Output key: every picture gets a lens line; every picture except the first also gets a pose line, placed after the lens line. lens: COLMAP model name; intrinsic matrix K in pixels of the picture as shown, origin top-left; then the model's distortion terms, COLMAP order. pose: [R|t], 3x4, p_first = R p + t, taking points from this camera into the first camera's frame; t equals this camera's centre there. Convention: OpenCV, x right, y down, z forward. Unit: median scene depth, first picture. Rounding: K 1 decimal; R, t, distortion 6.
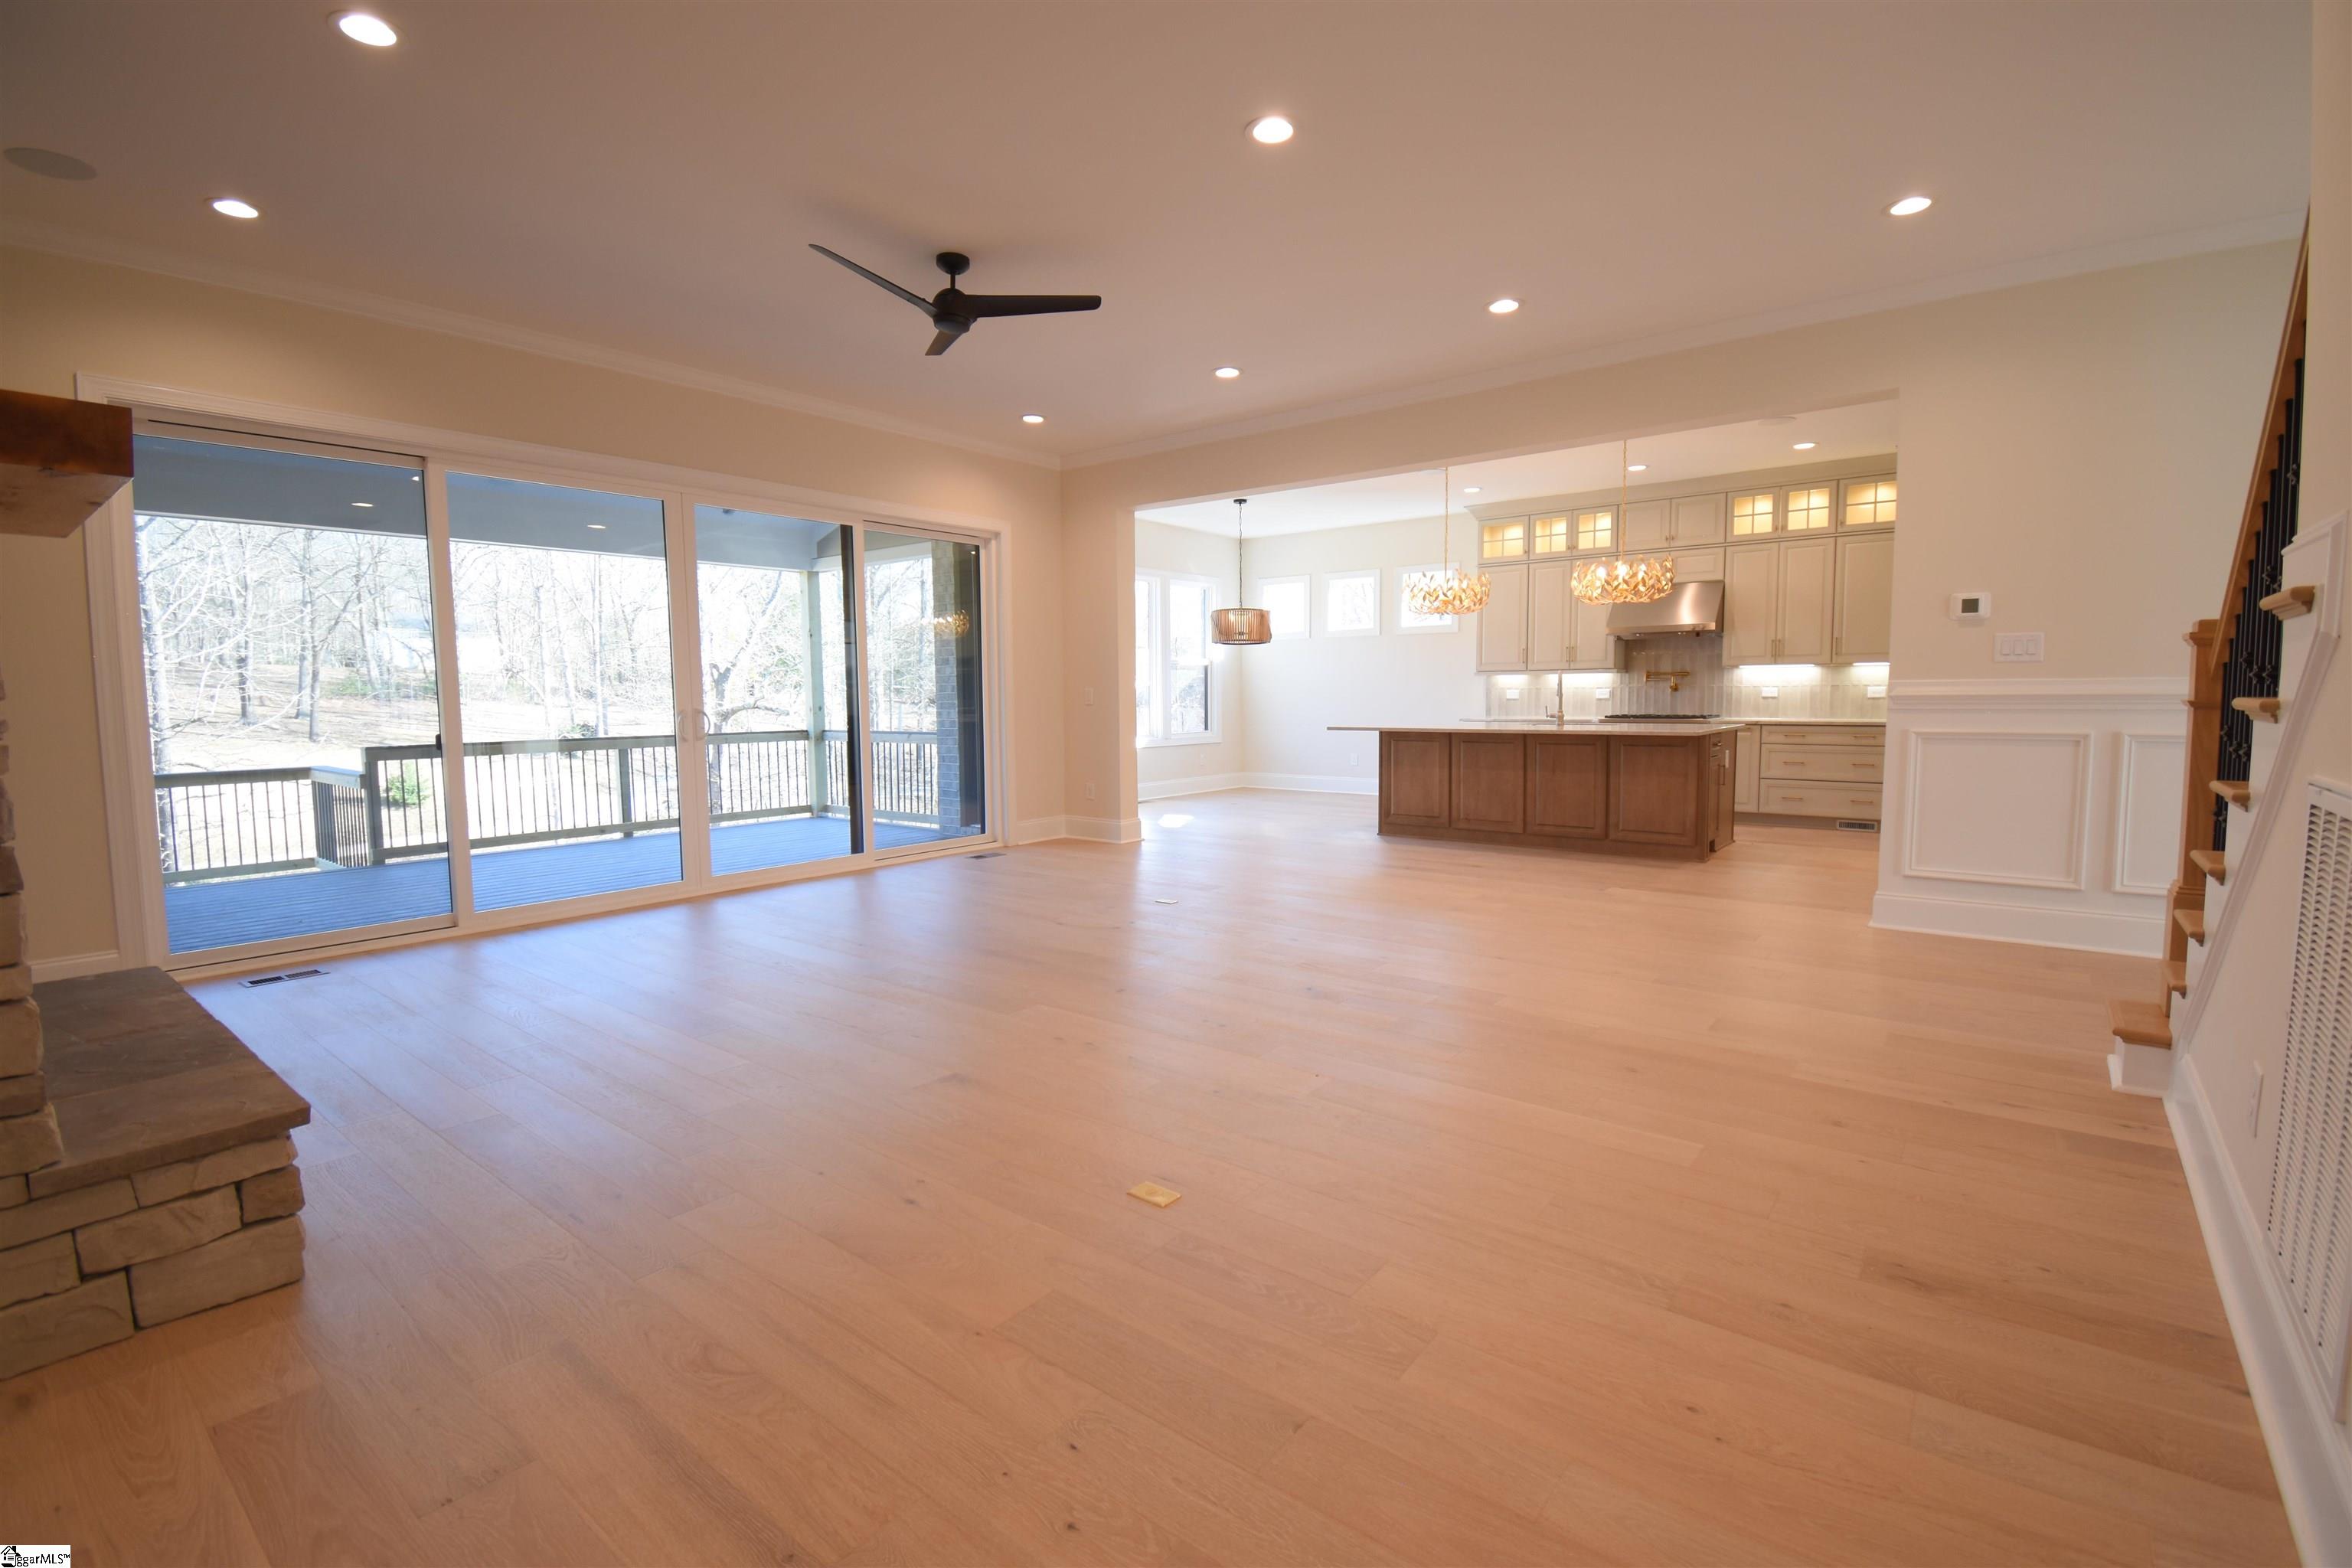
lens RADIAL K [[1052.2, 0, 1174.3], [0, 1052.2, 775.1], [0, 0, 1]] dist [-0.001463, -0.000160]
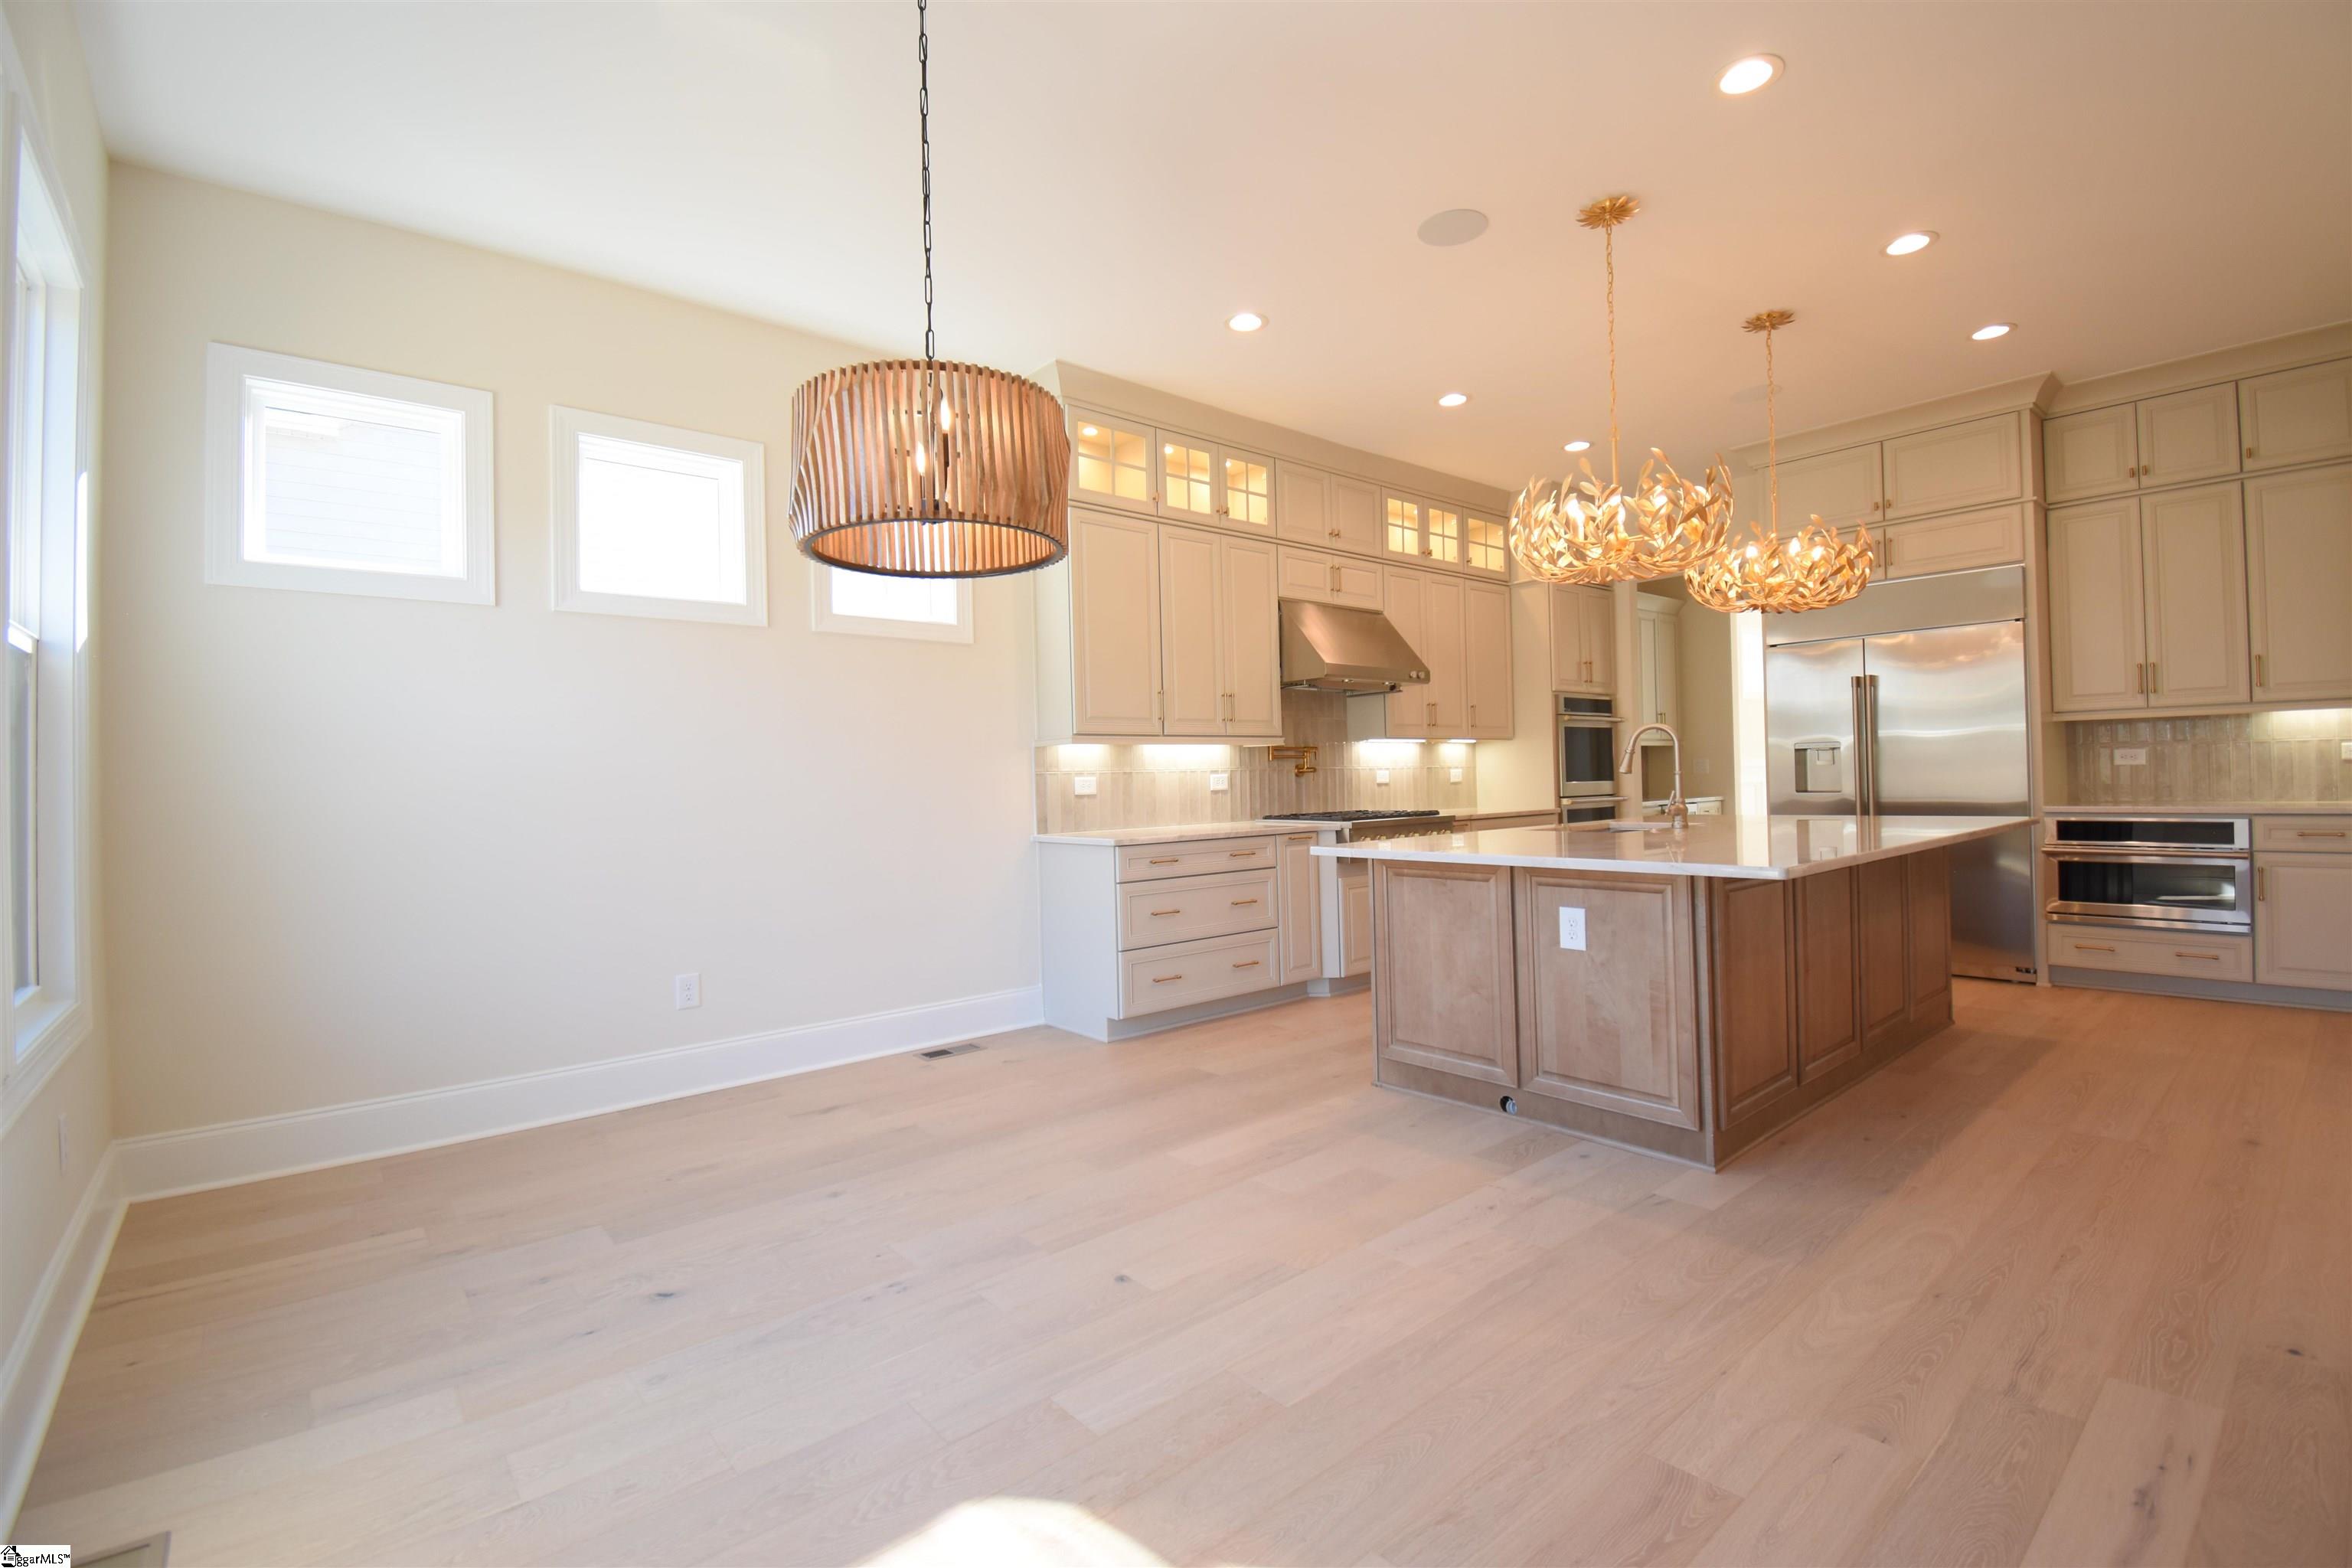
lens RADIAL K [[1052.2, 0, 1174.3], [0, 1052.2, 775.1], [0, 0, 1]] dist [-0.001463, -0.000160]
pose [[0.183667, 0.008666, 0.982950, -0.167950], [0.095433, 0.995080, -0.026605, -0.074378], [-0.978345, 0.098692, 0.181937, 1.005680]]
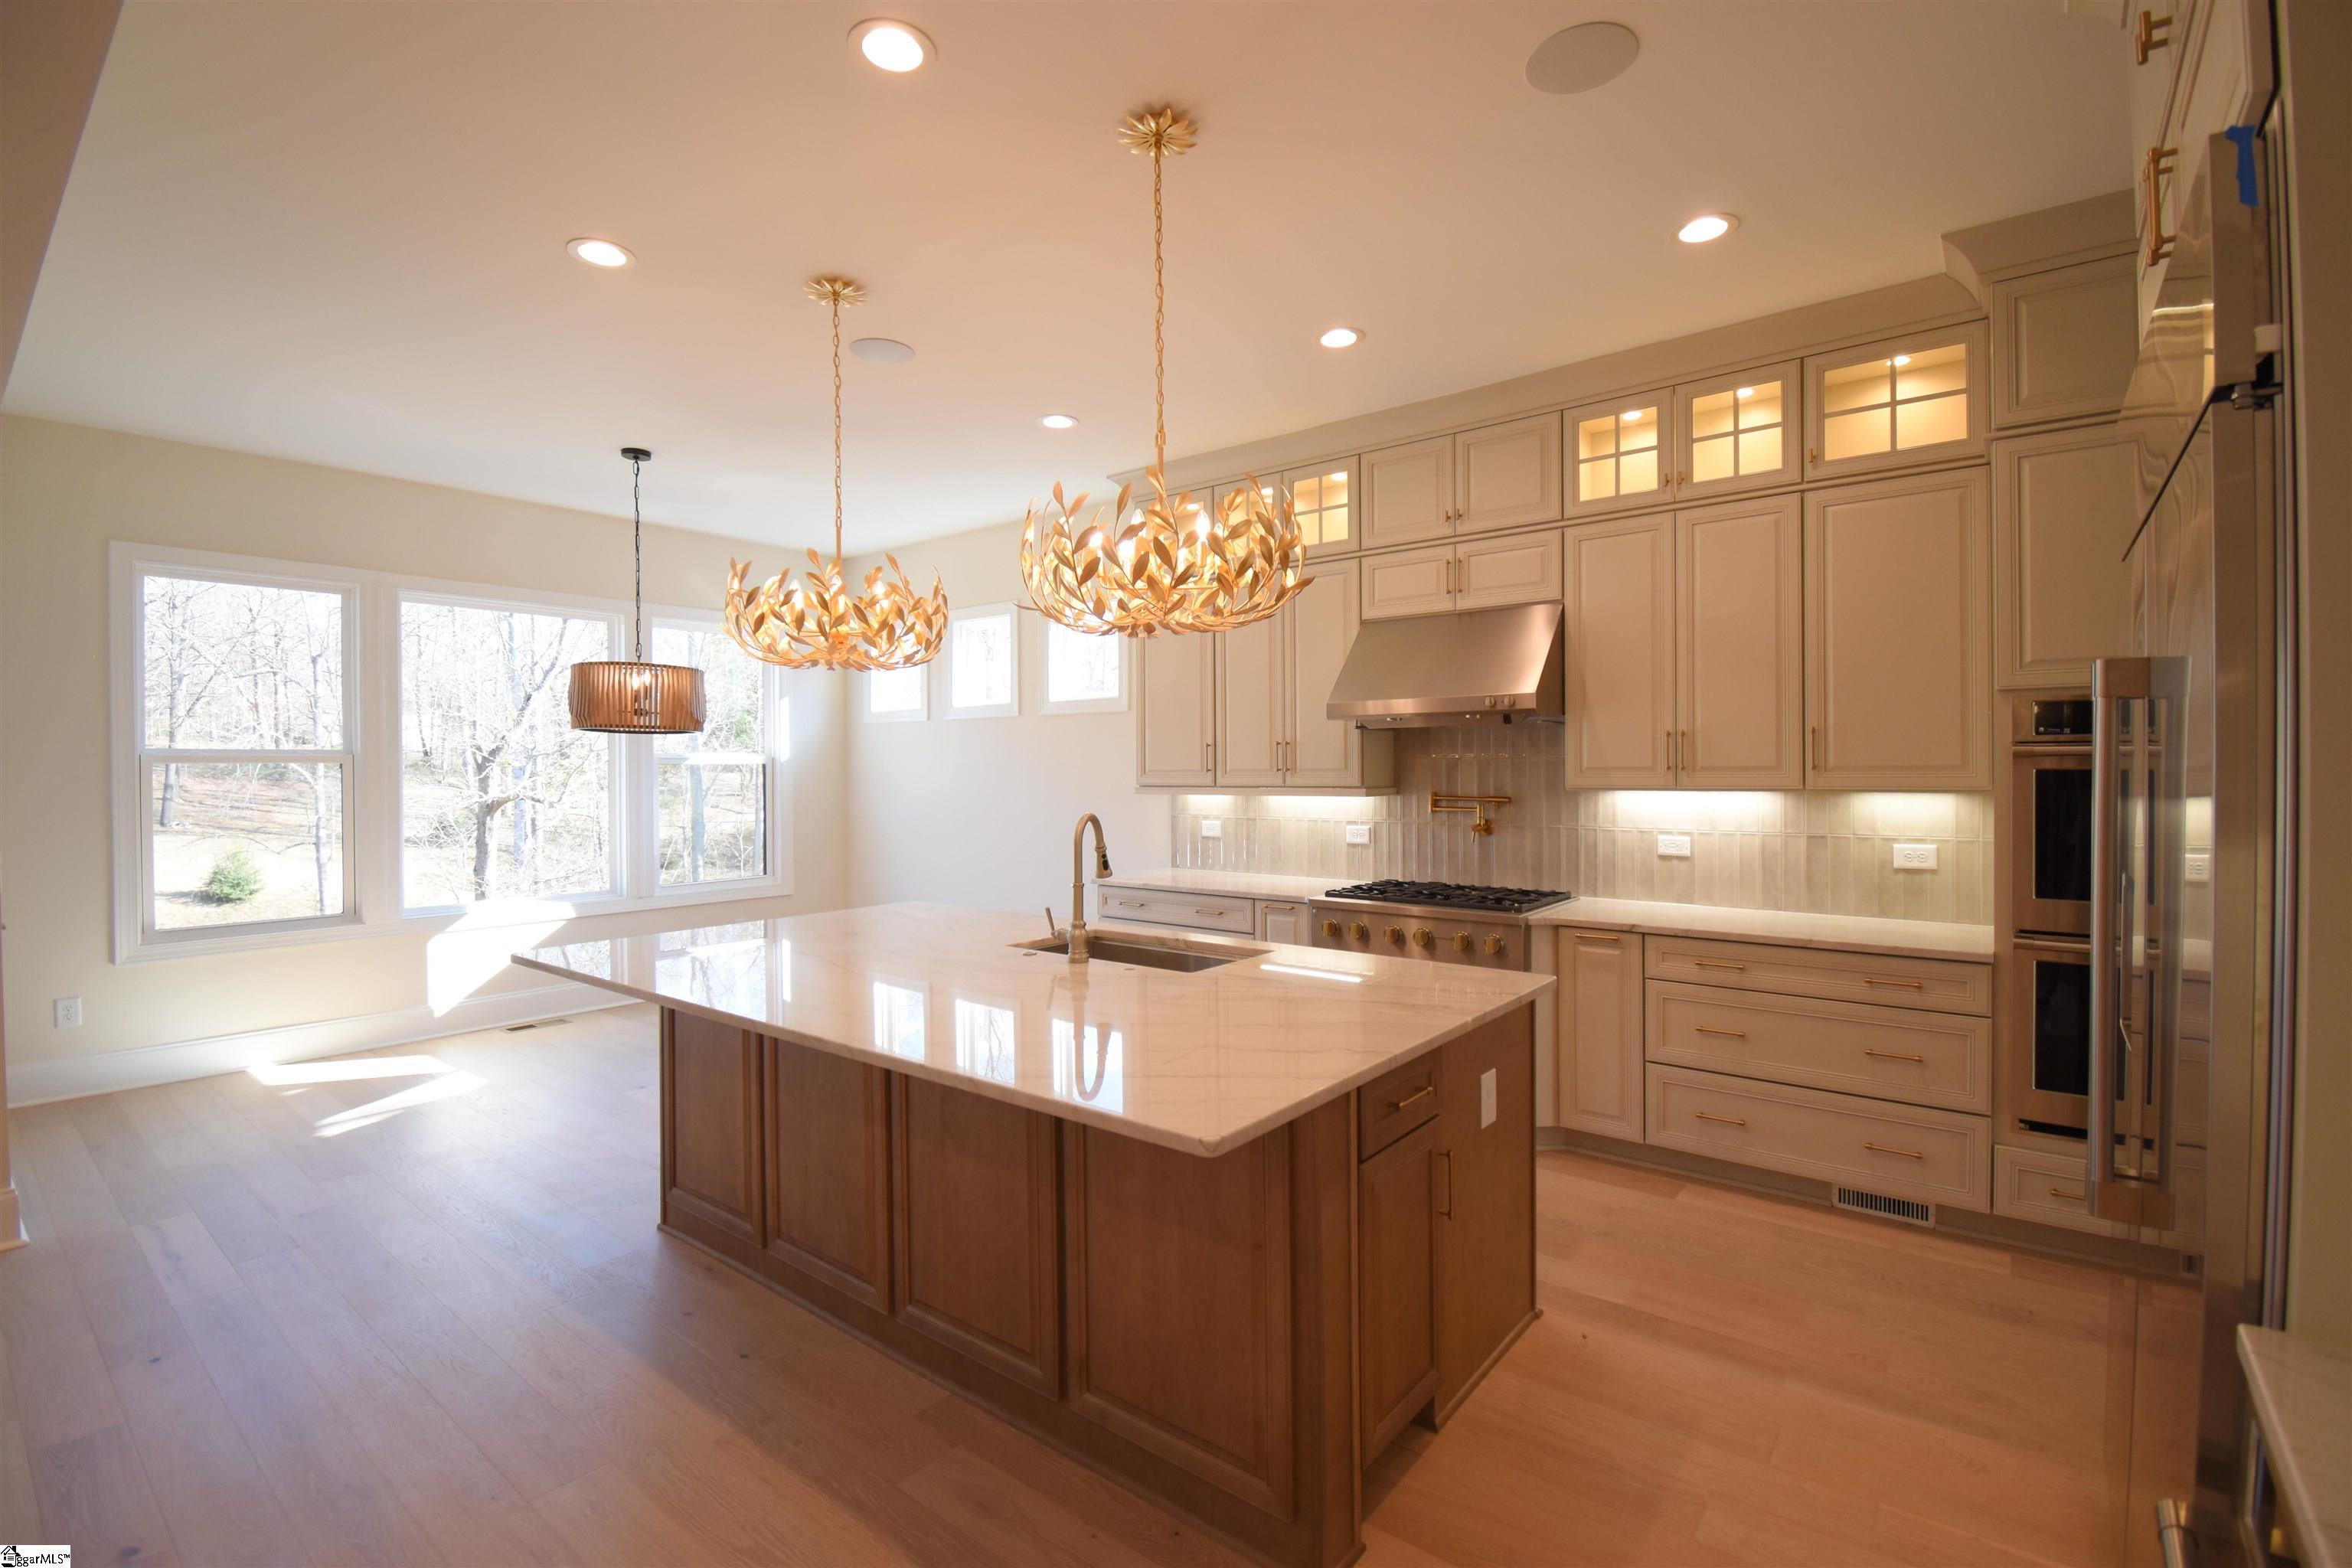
lens RADIAL K [[1036.6, 0, 1181.4], [0, 1036.6, 770.7], [0, 0, 1]] dist [-0.000666, -0.000541]
pose [[0.999998, 0.001797, -0.000656, 0.353464], [-0.001839, 0.997444, -0.071434, -0.078559], [0.000526, 0.071435, 0.997445, 0.551121]]
